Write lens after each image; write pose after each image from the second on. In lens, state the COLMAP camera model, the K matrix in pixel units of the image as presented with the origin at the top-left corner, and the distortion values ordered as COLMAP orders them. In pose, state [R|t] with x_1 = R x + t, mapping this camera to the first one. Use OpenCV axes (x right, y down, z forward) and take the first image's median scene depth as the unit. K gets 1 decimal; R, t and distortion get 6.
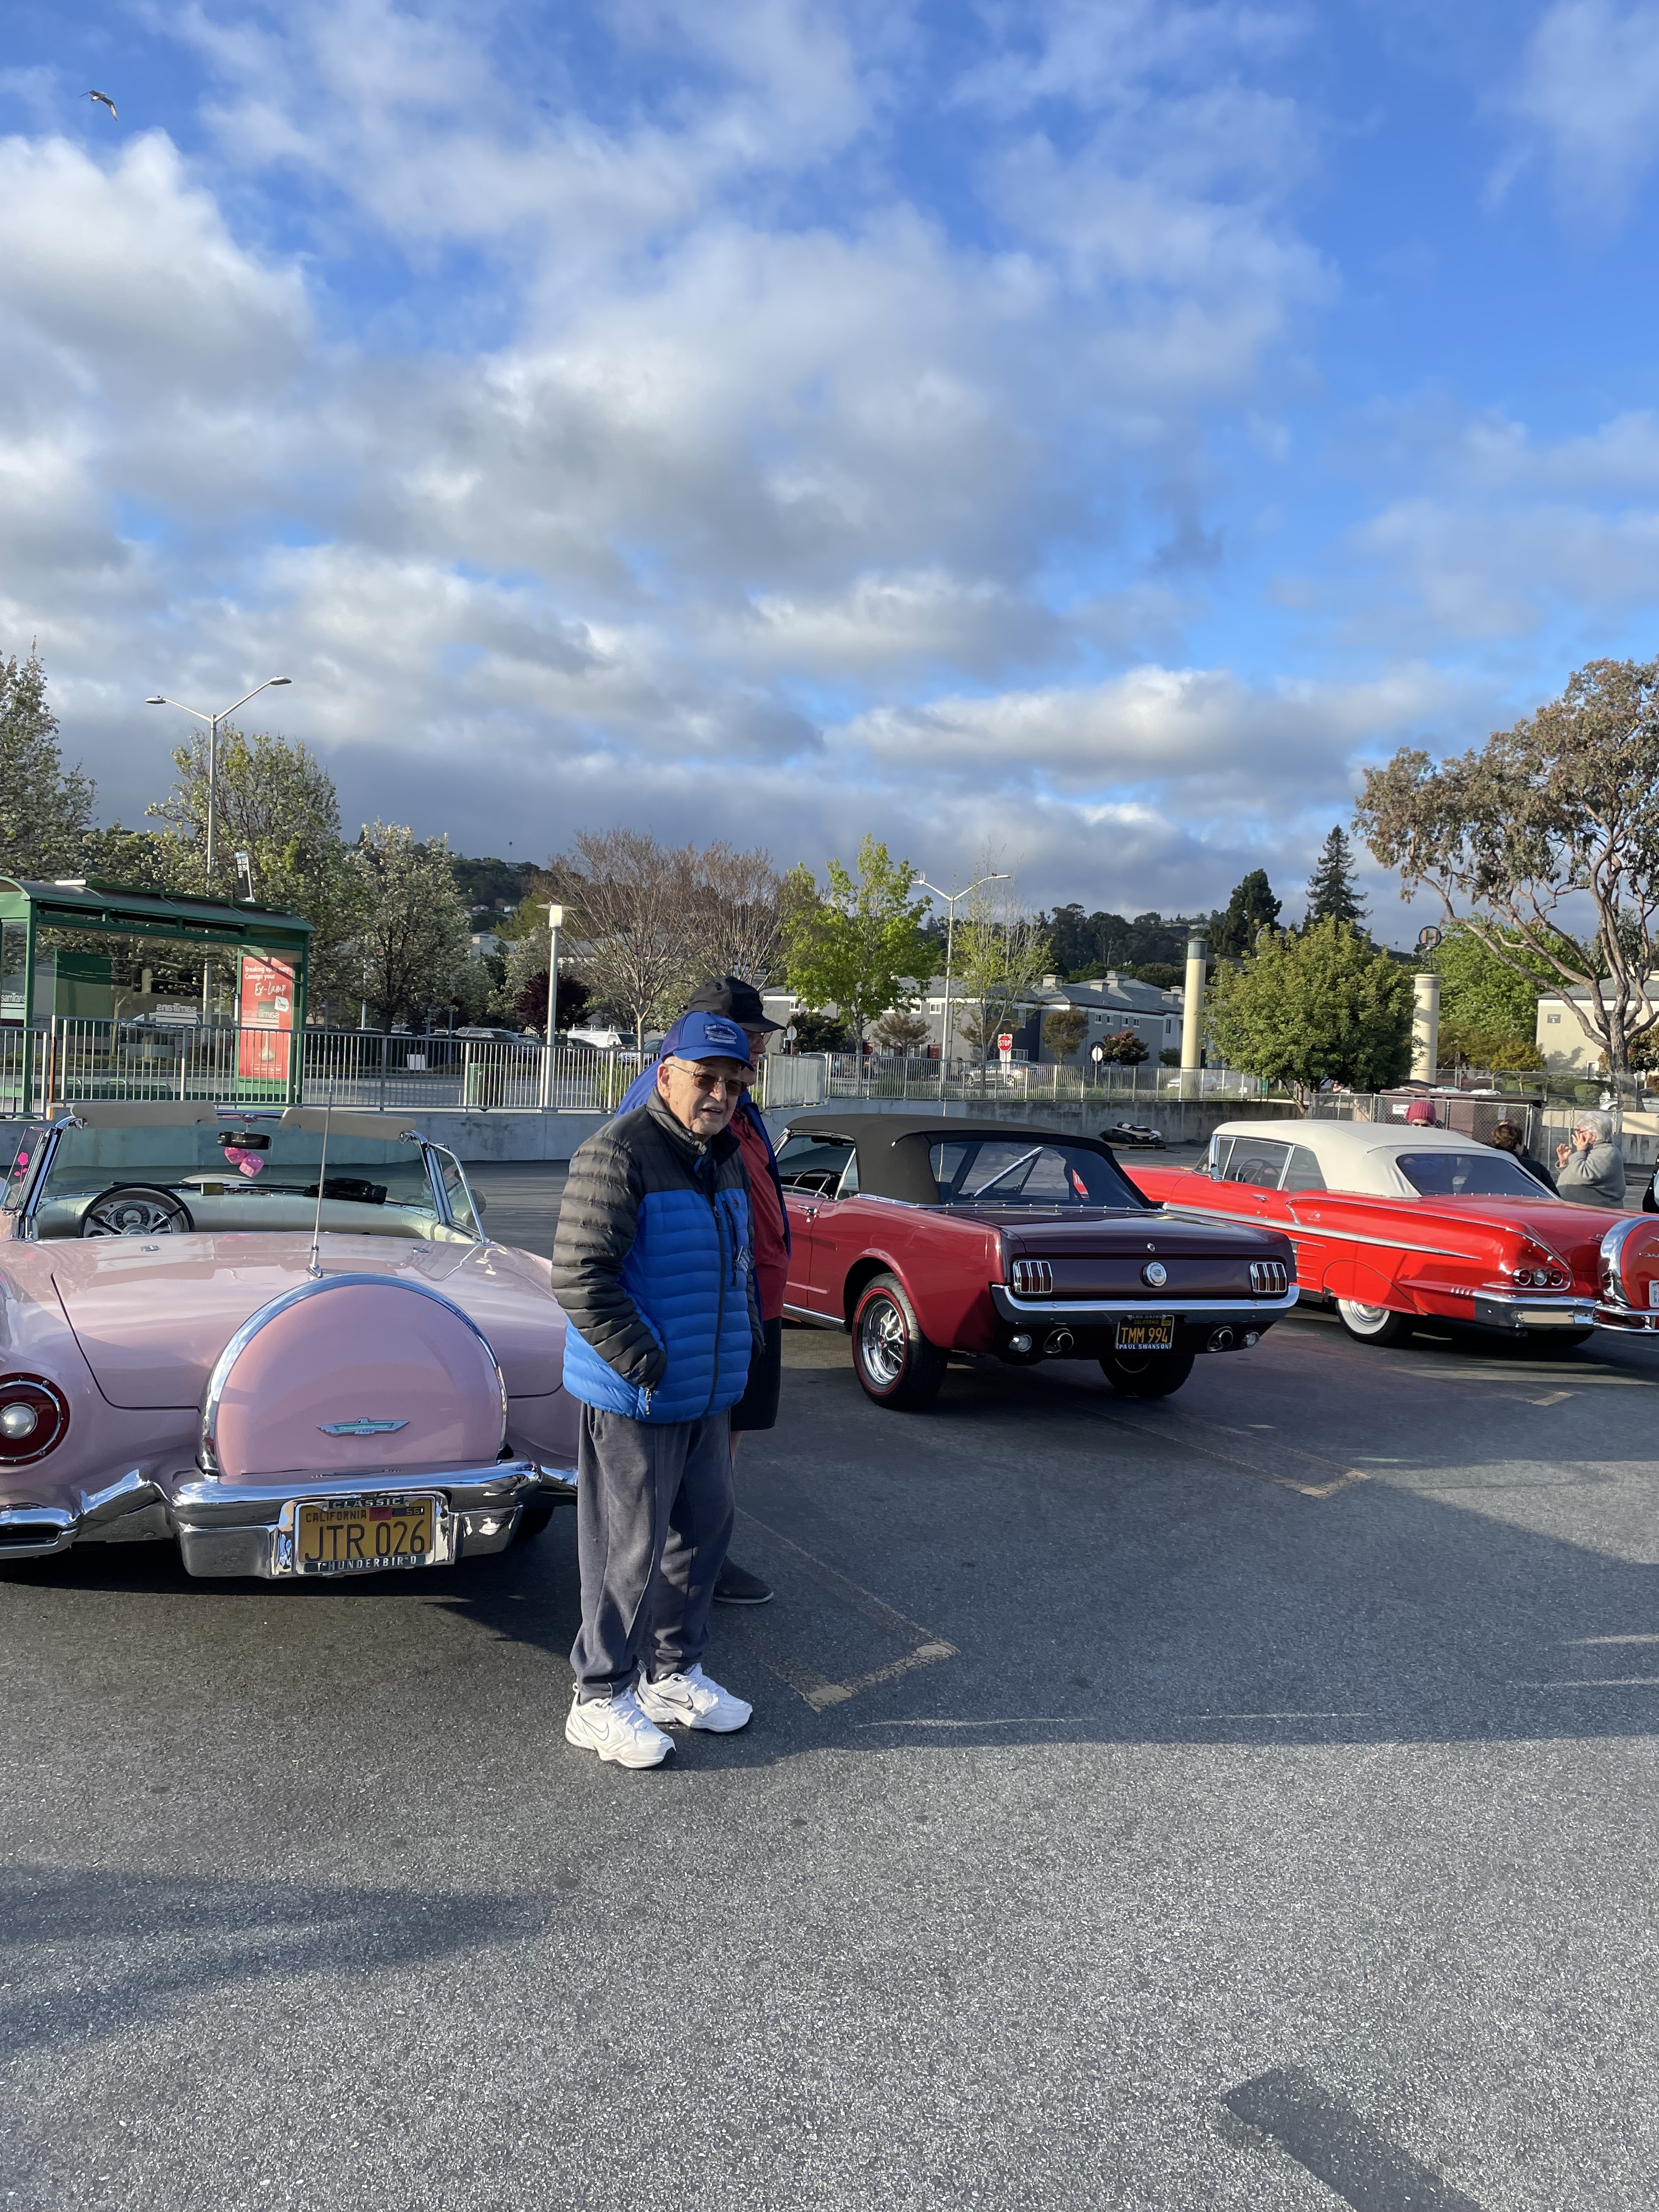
lens RADIAL K [[1720.5, 0, 772.2], [0, 1720.5, 1119.6], [0, 0, 1]] dist [0.122908, -0.118135]
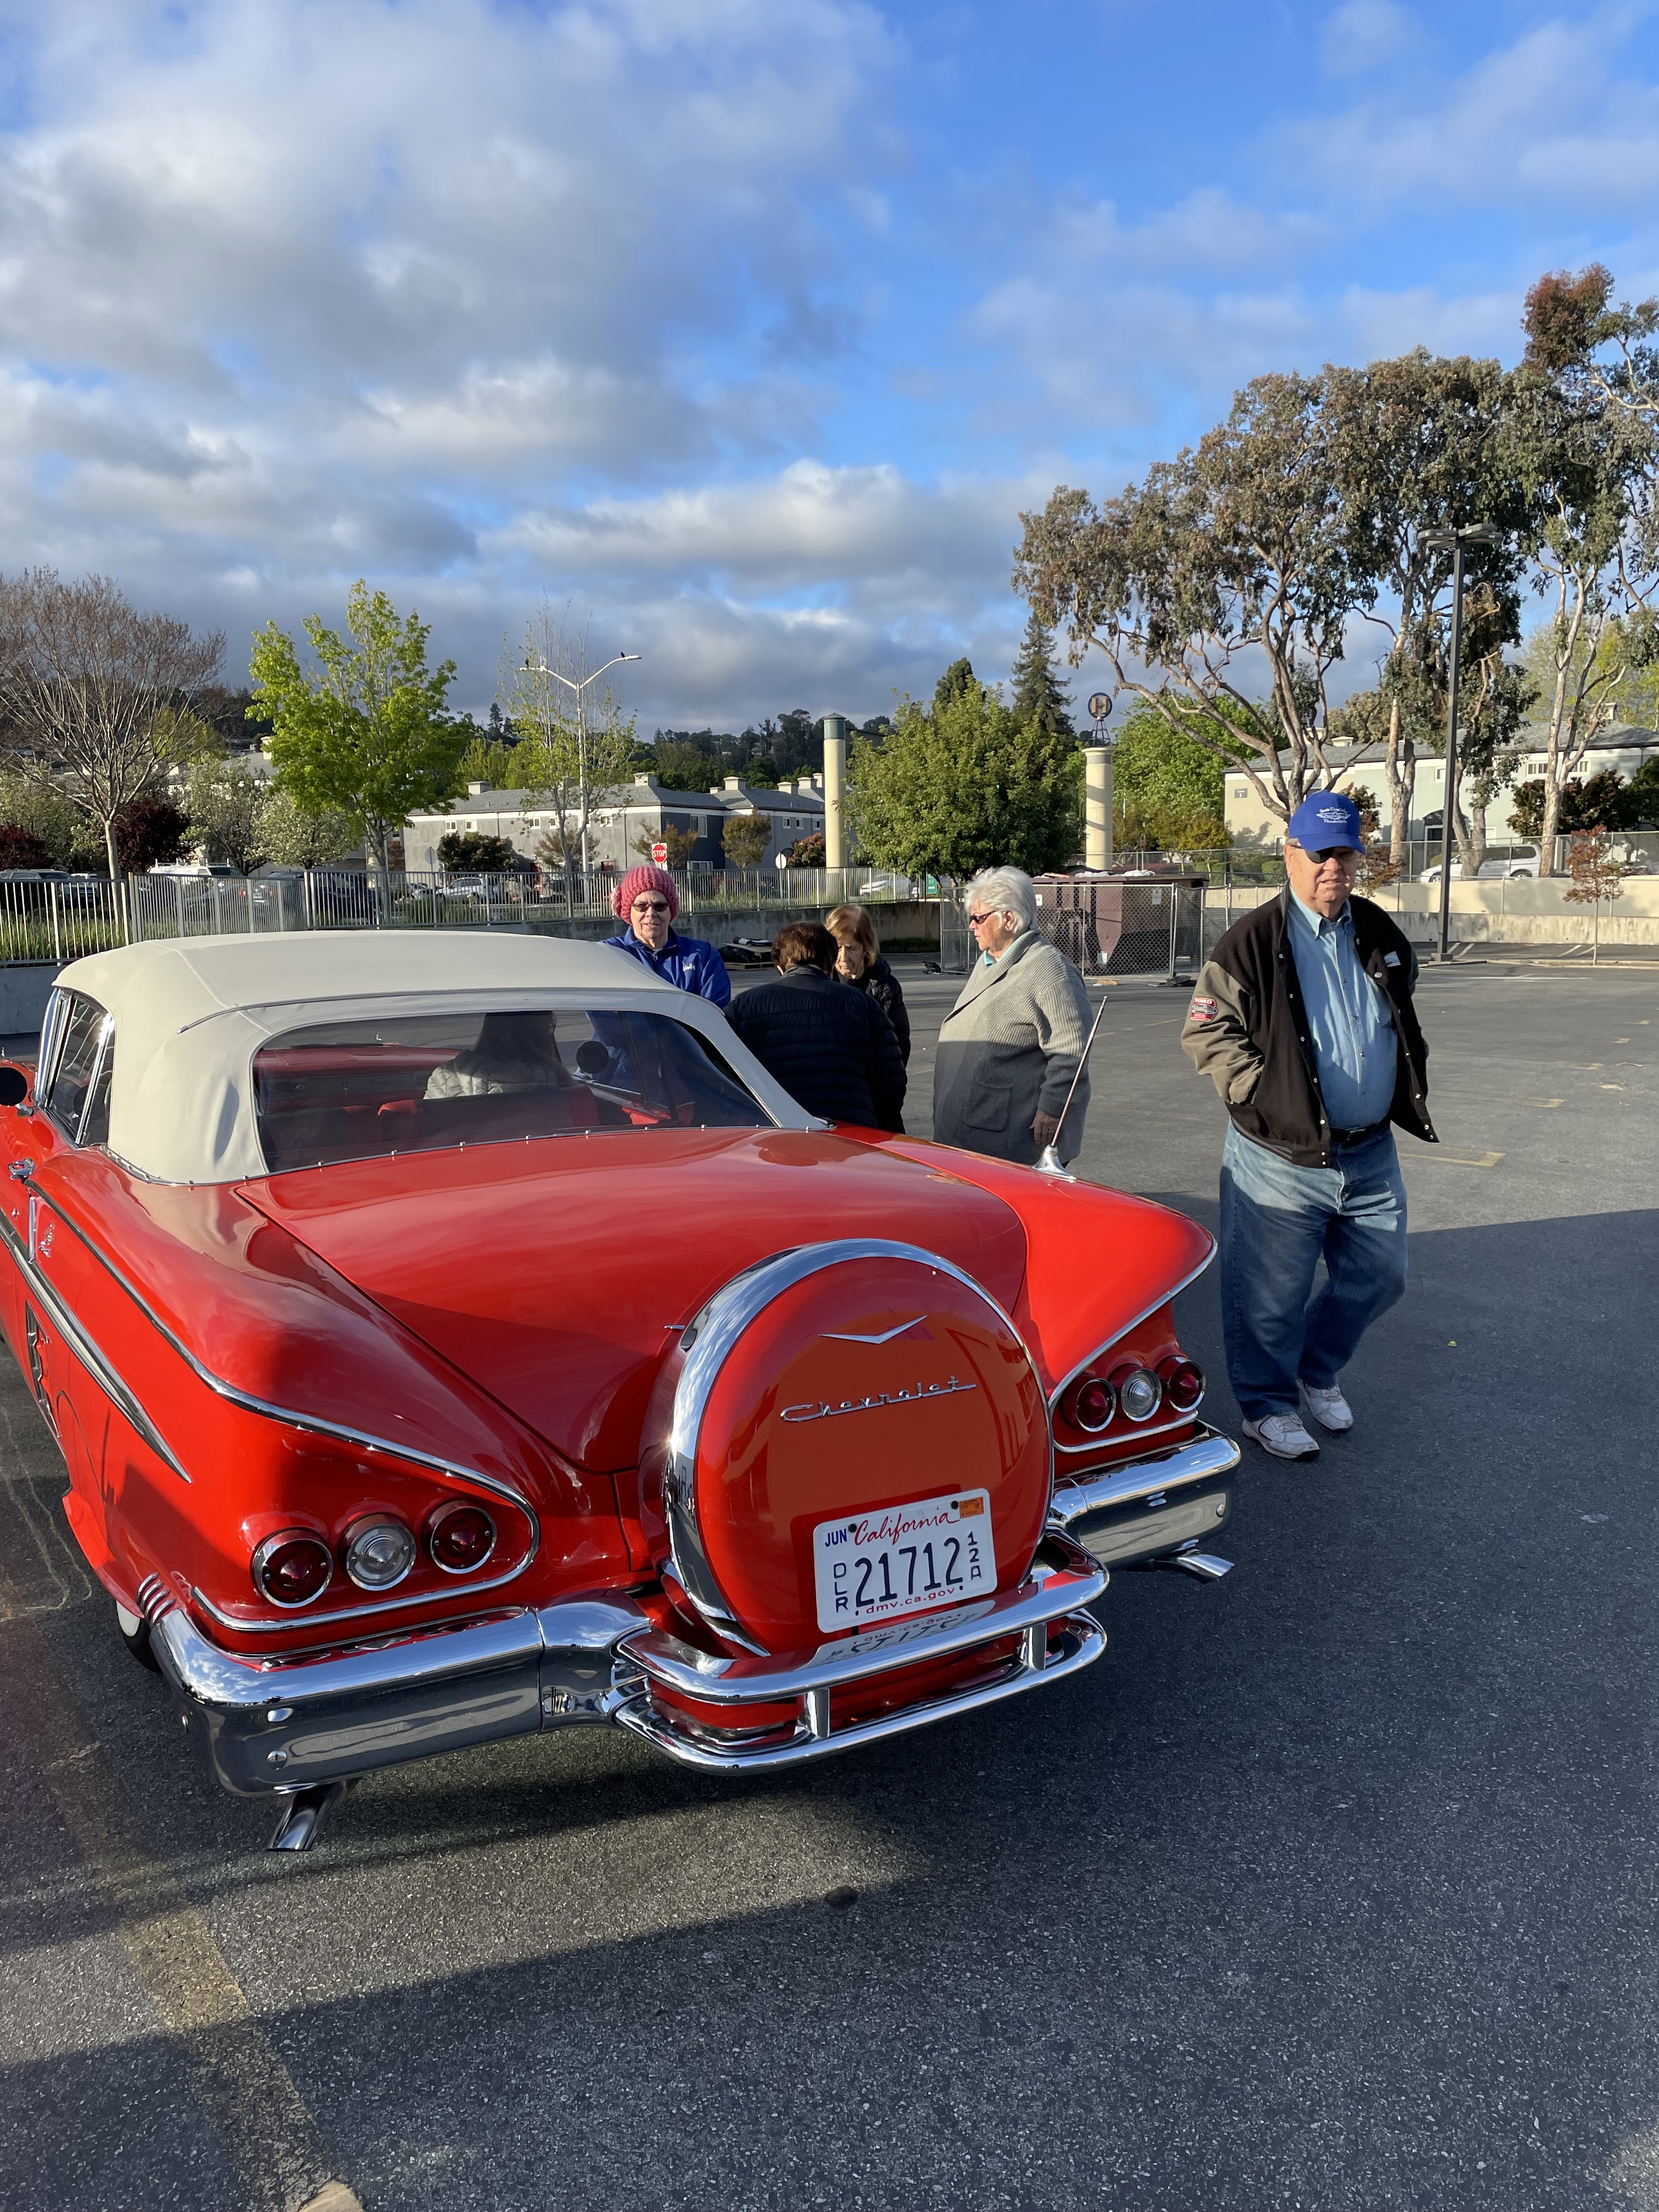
lens RADIAL K [[1720.5, 0, 772.2], [0, 1720.5, 1119.6], [0, 0, 1]] dist [0.122908, -0.118135]
pose [[0.987737, -0.080683, 0.133666, 0.073705], [0.066715, 0.992139, 0.105872, 0.001423], [-0.141158, -0.095656, 0.985355, 0.121832]]
